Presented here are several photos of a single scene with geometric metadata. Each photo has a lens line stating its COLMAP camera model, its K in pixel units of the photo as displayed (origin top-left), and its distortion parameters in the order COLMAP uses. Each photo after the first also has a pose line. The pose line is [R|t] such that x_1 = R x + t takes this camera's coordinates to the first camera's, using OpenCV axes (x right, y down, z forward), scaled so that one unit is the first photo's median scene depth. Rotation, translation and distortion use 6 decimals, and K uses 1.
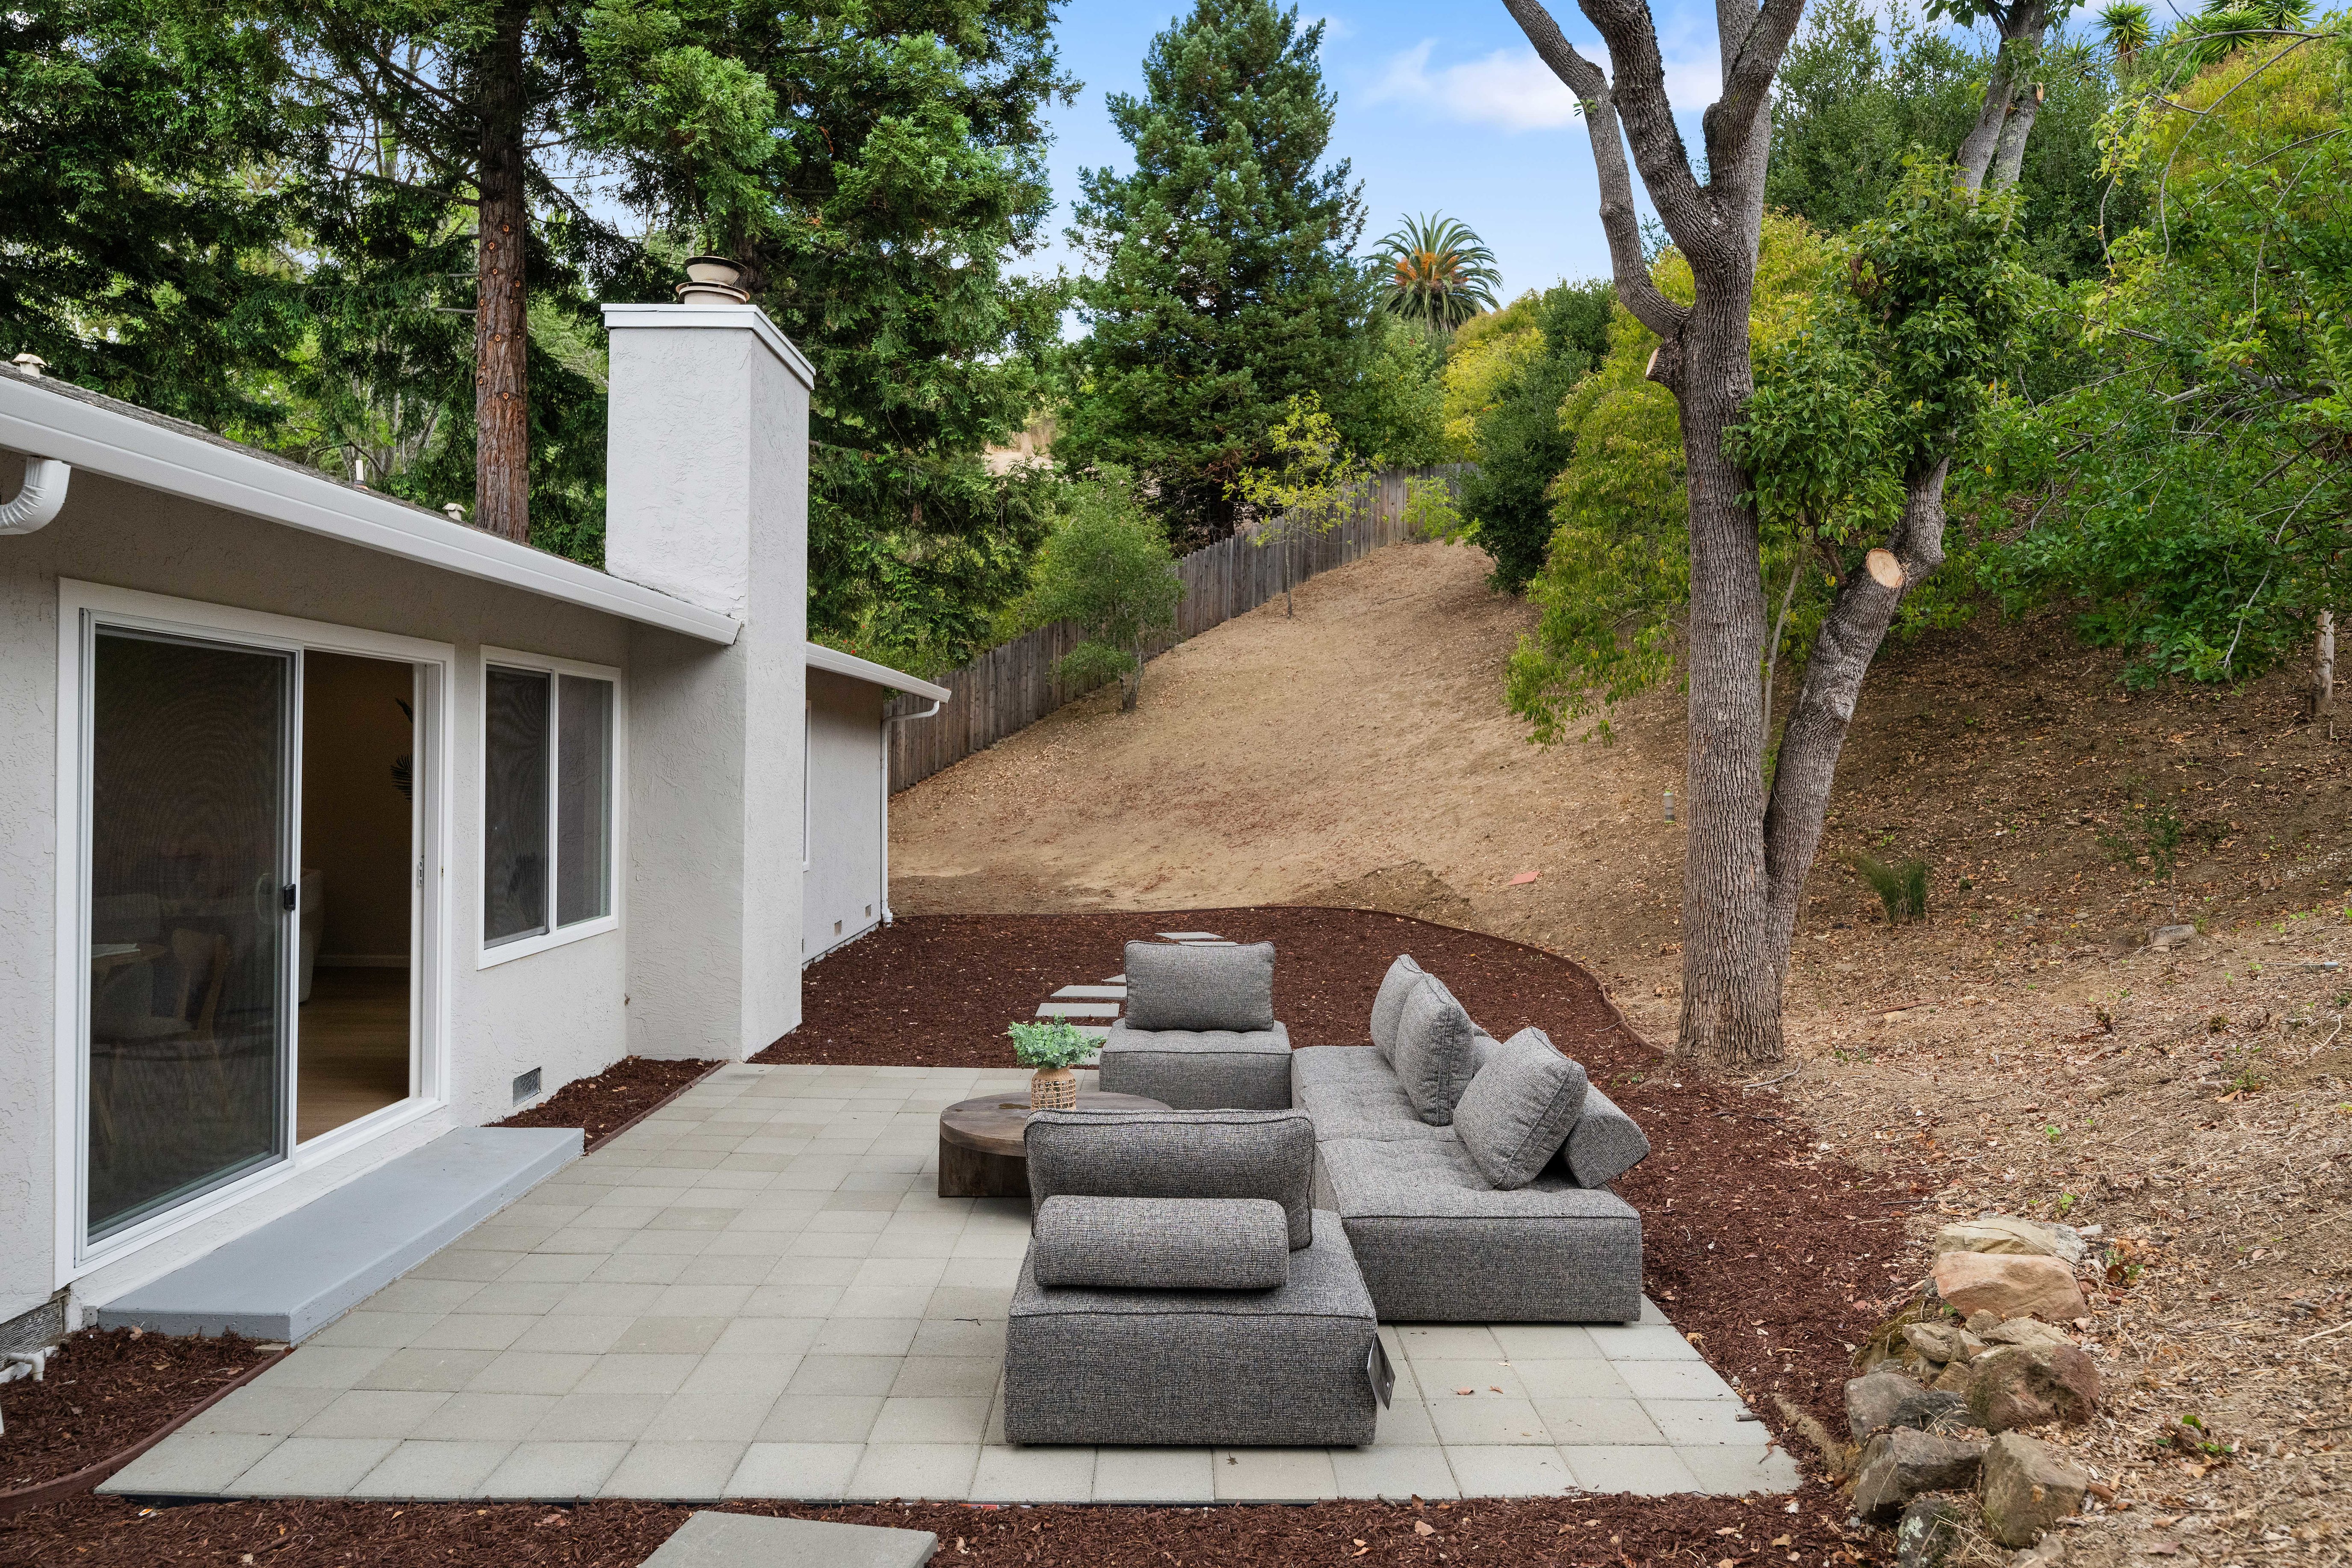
lens RADIAL K [[1551.0, 0, 1176.0], [0, 1551.0, 784.0], [0, 0, 1]] dist [0.001027, -0.001149]
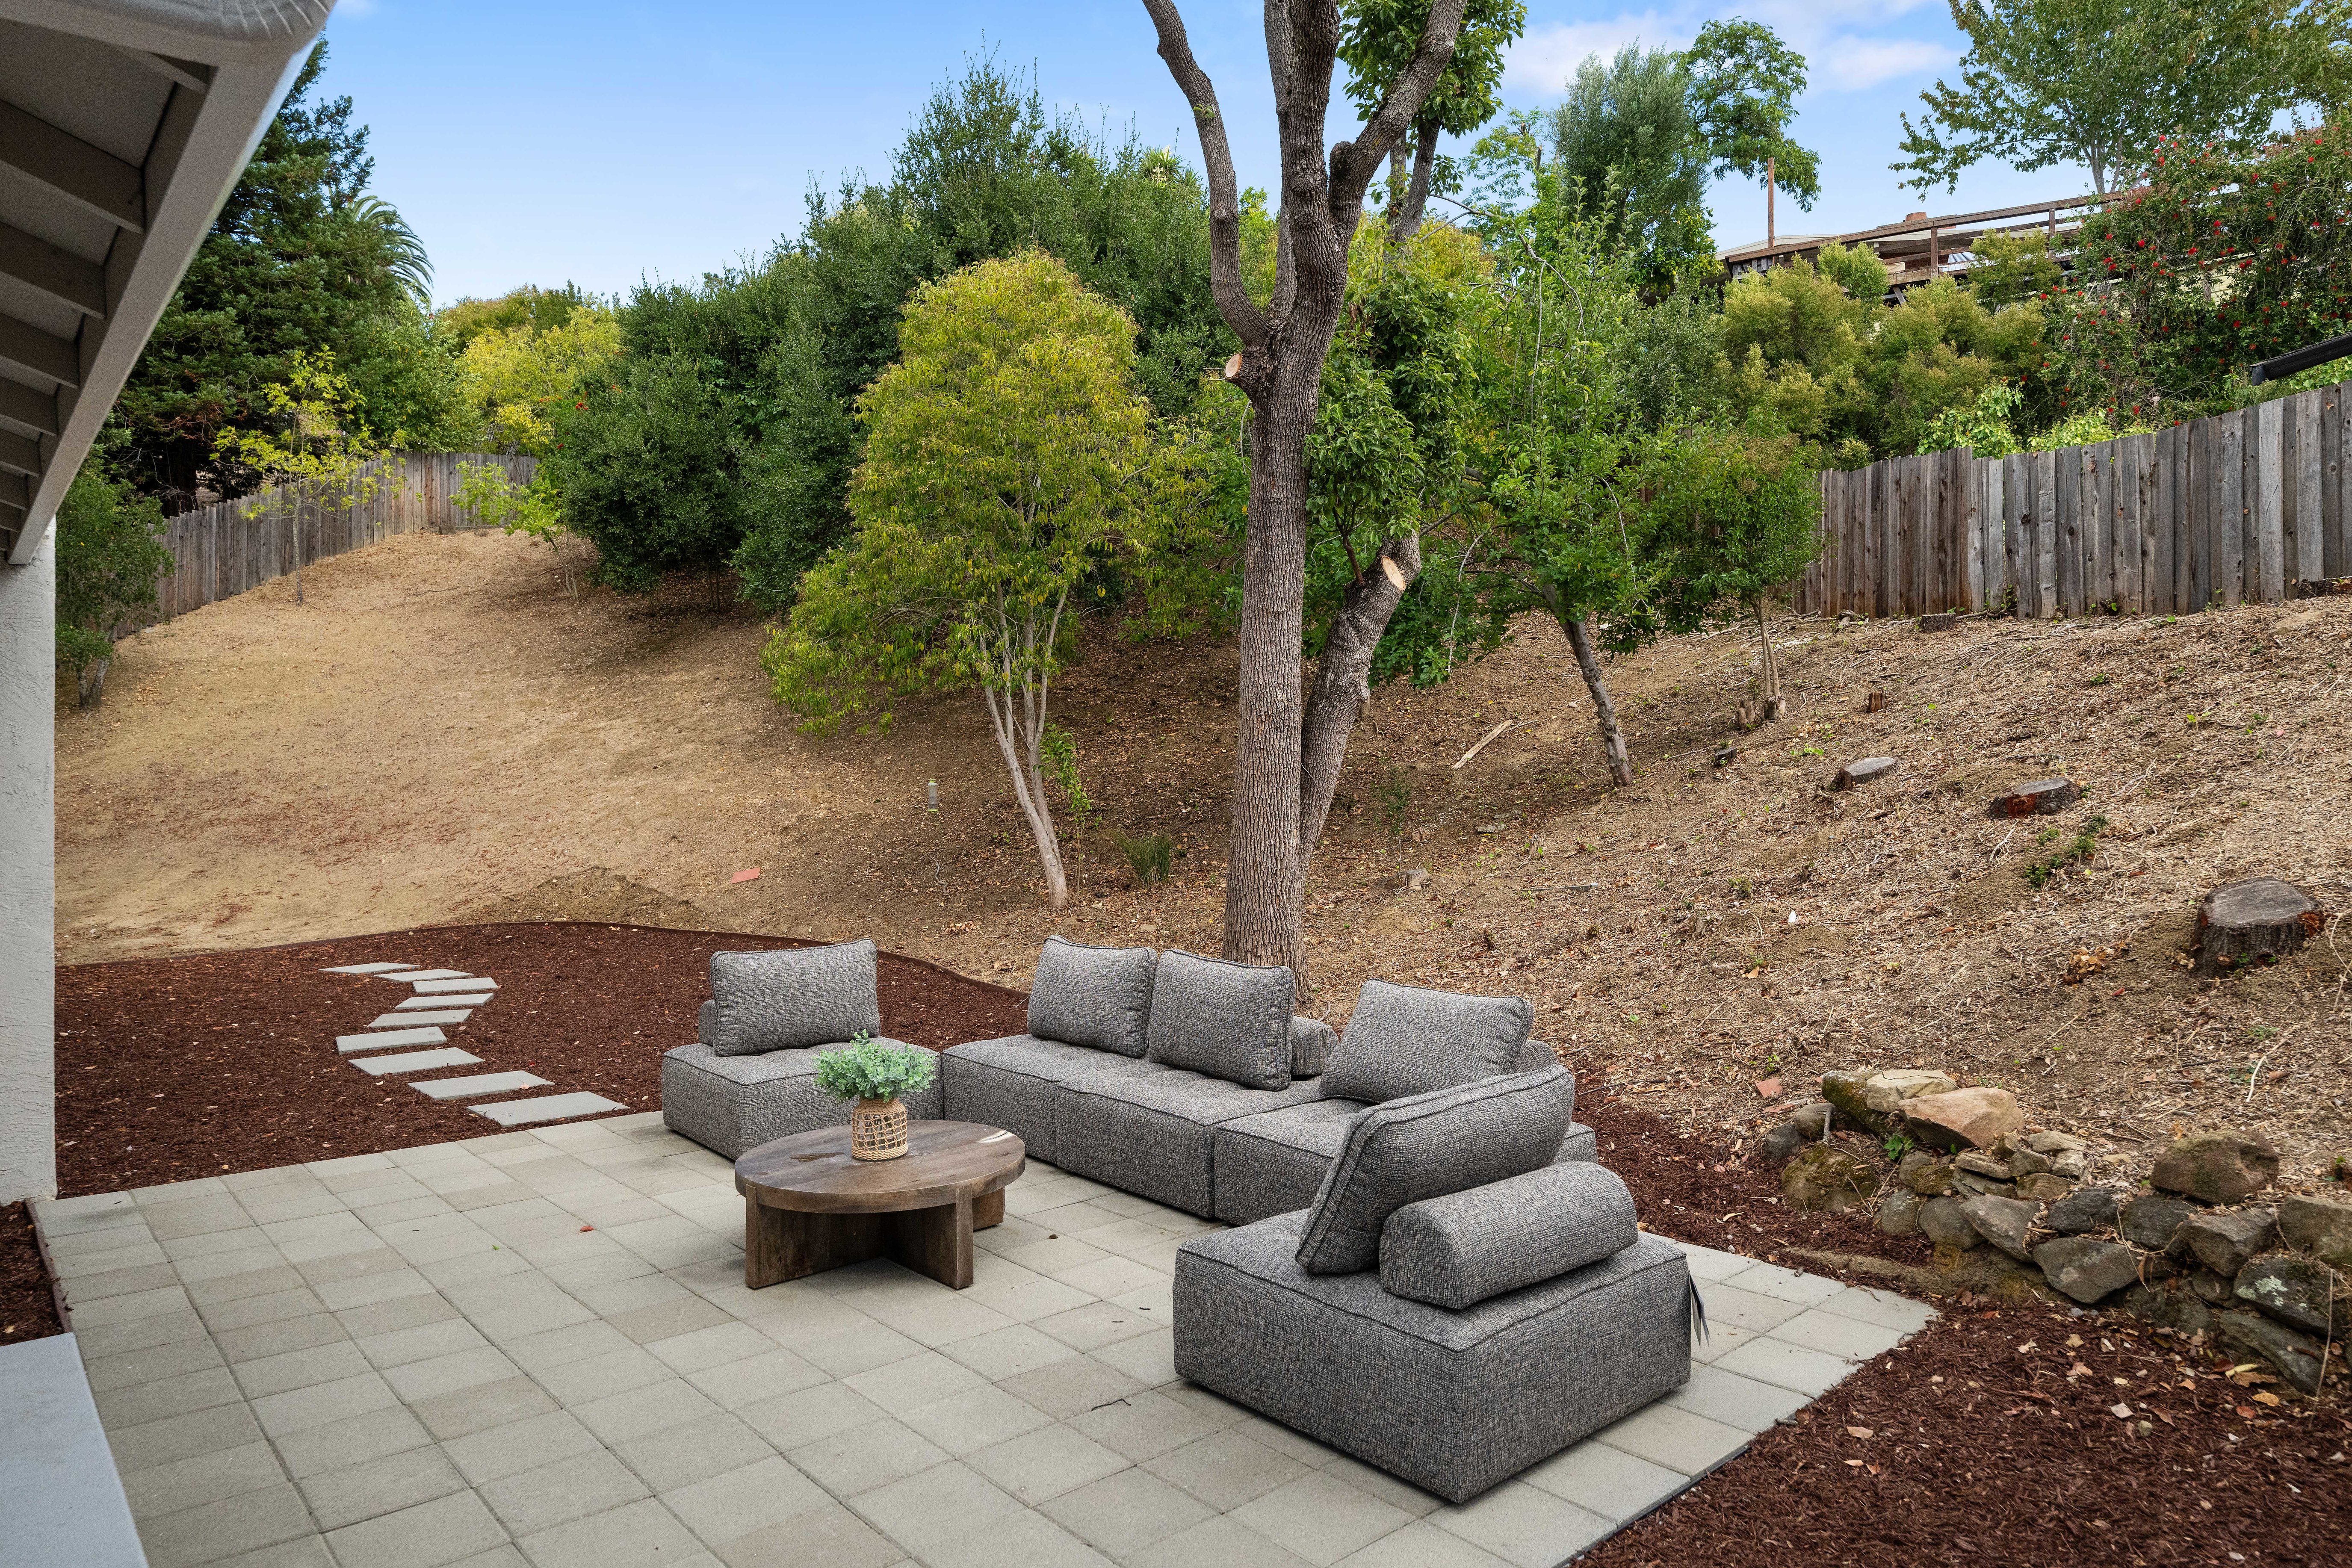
lens RADIAL K [[1453.7, 0, 1176.0], [0, 1453.7, 784.0], [0, 0, 1]] dist [0.001043, 0.001189]
pose [[0.759780, -0.019837, 0.649878, -0.149788], [0.023998, 0.999709, 0.002458, 0.005897], [-0.649737, 0.013729, 0.760035, 0.101361]]
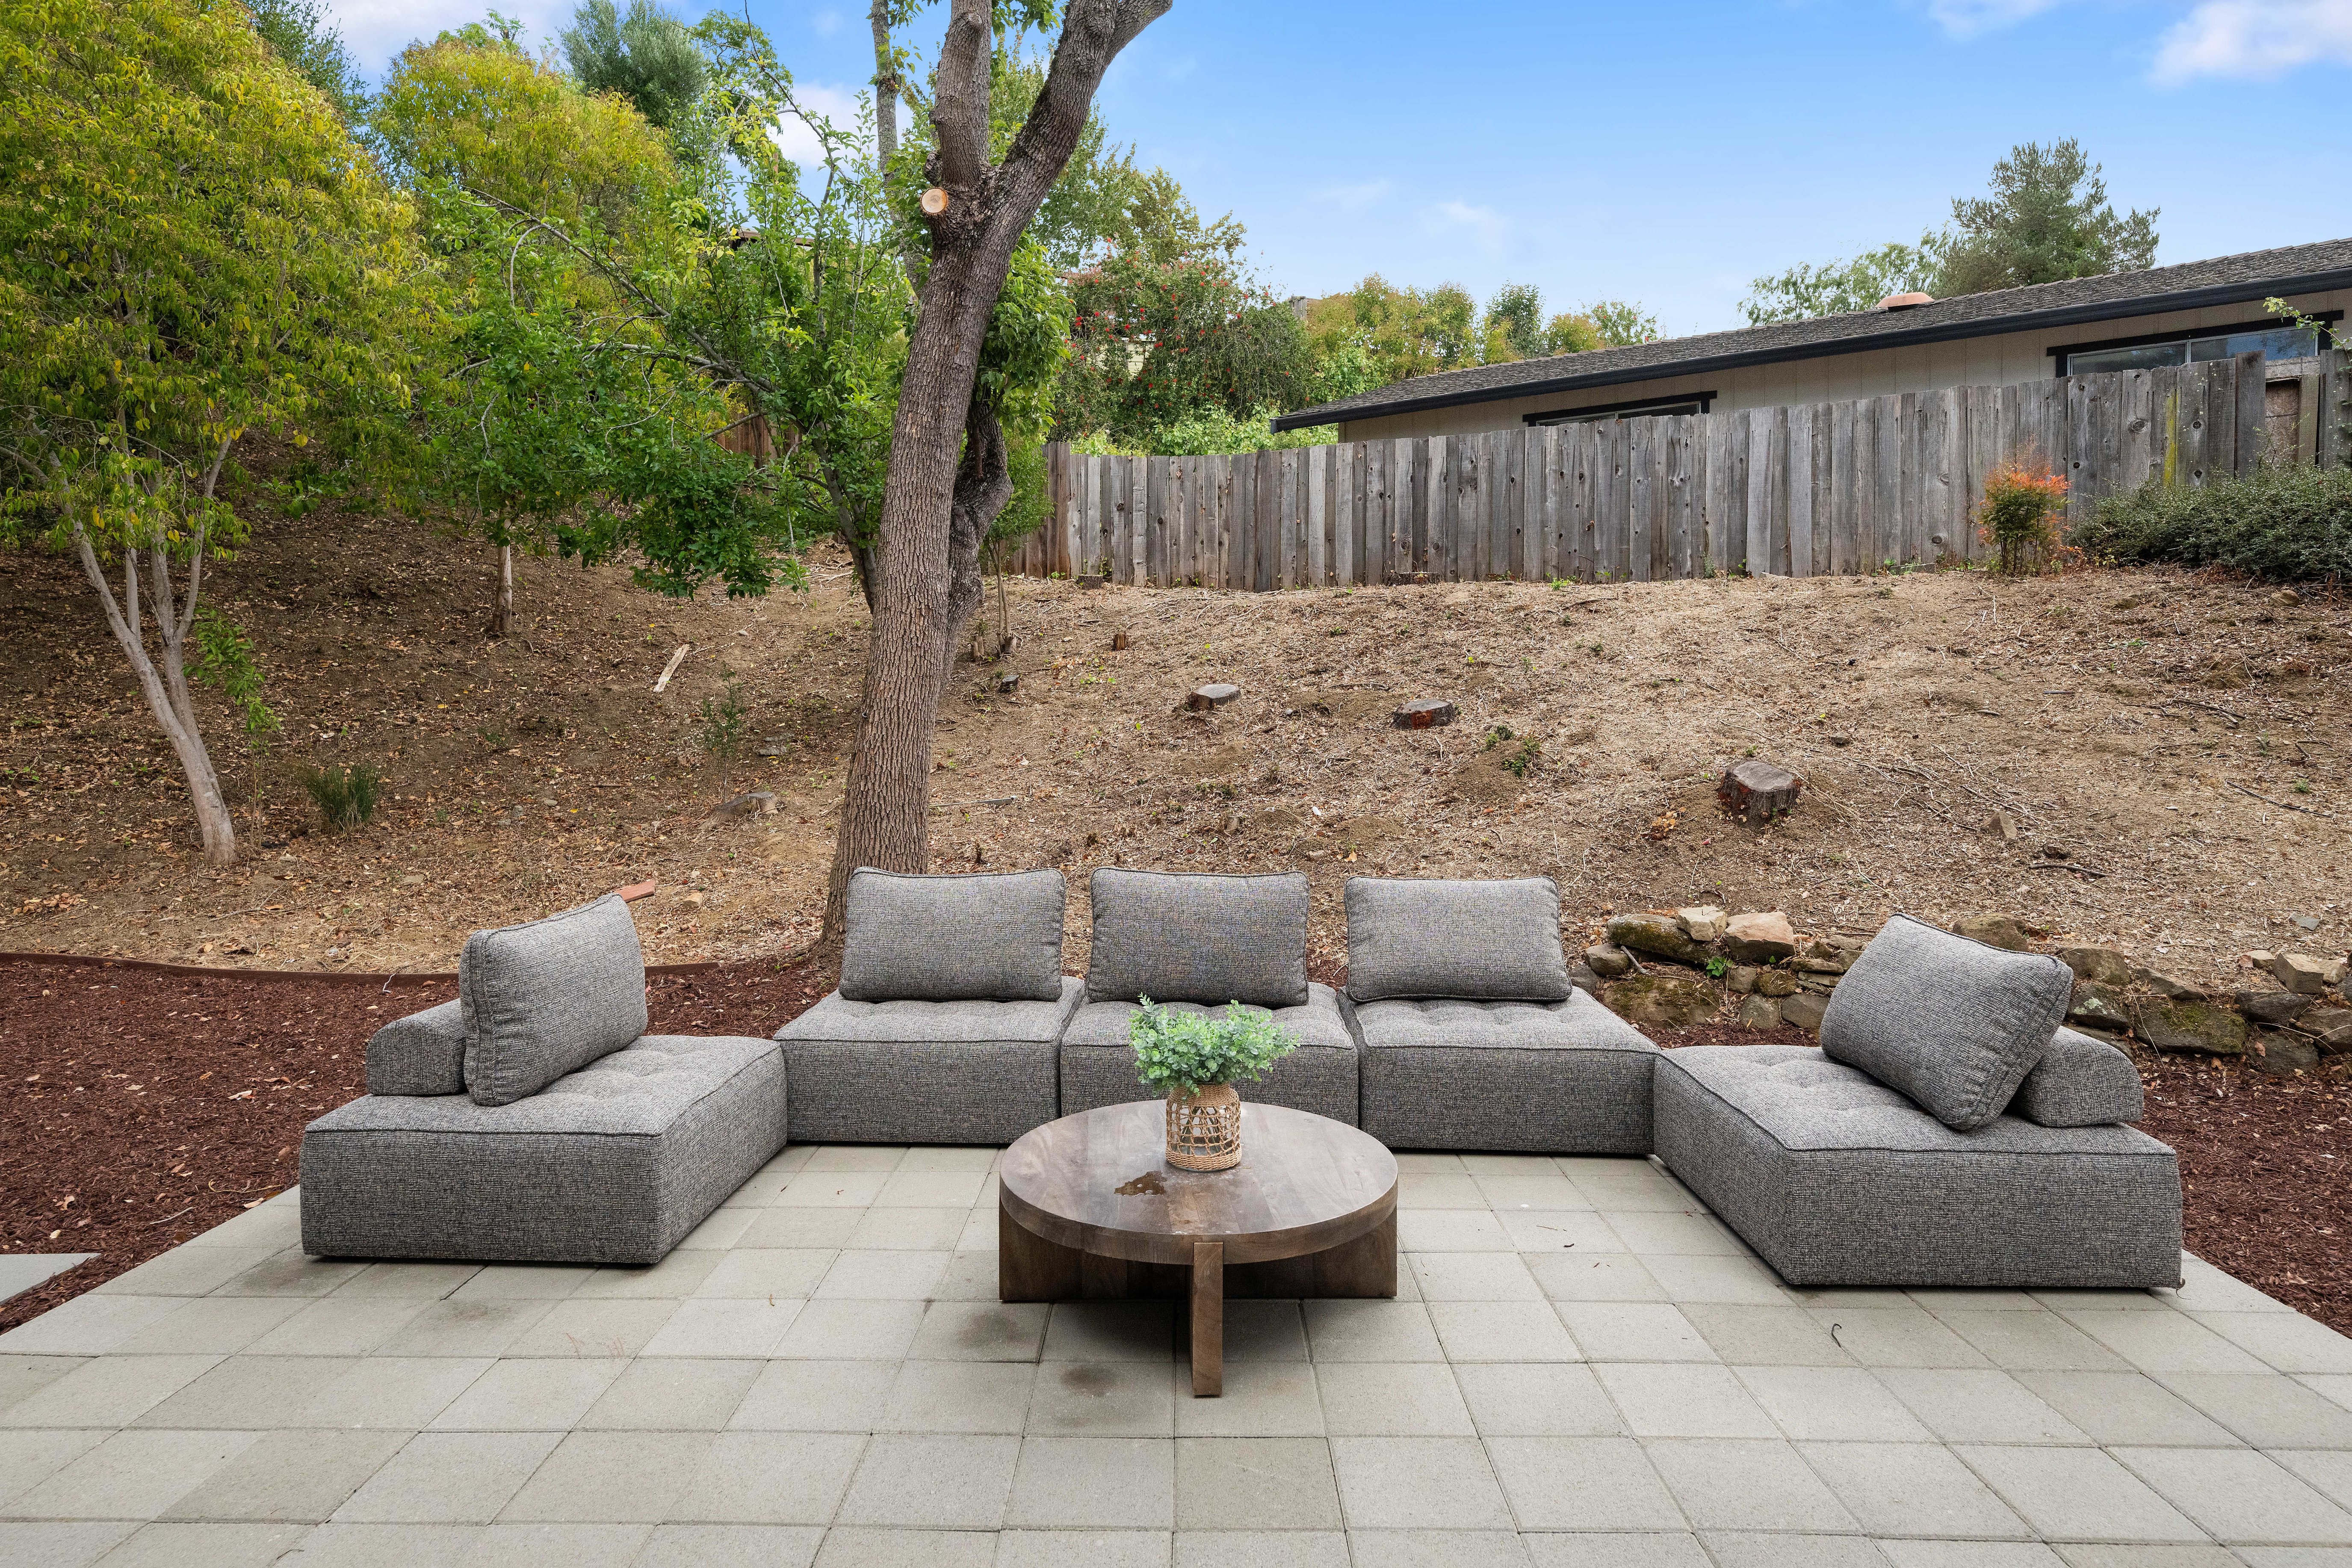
lens RADIAL K [[1305.2, 0, 1175.4], [0, 1305.2, 746.0], [0, 0, 1]] dist [0.000012, 0.000364]
pose [[0.024284, -0.030438, 0.999242, -0.187692], [0.007128, 0.999516, 0.030273, 0.012783], [-0.999680, 0.006388, 0.024489, 0.324915]]
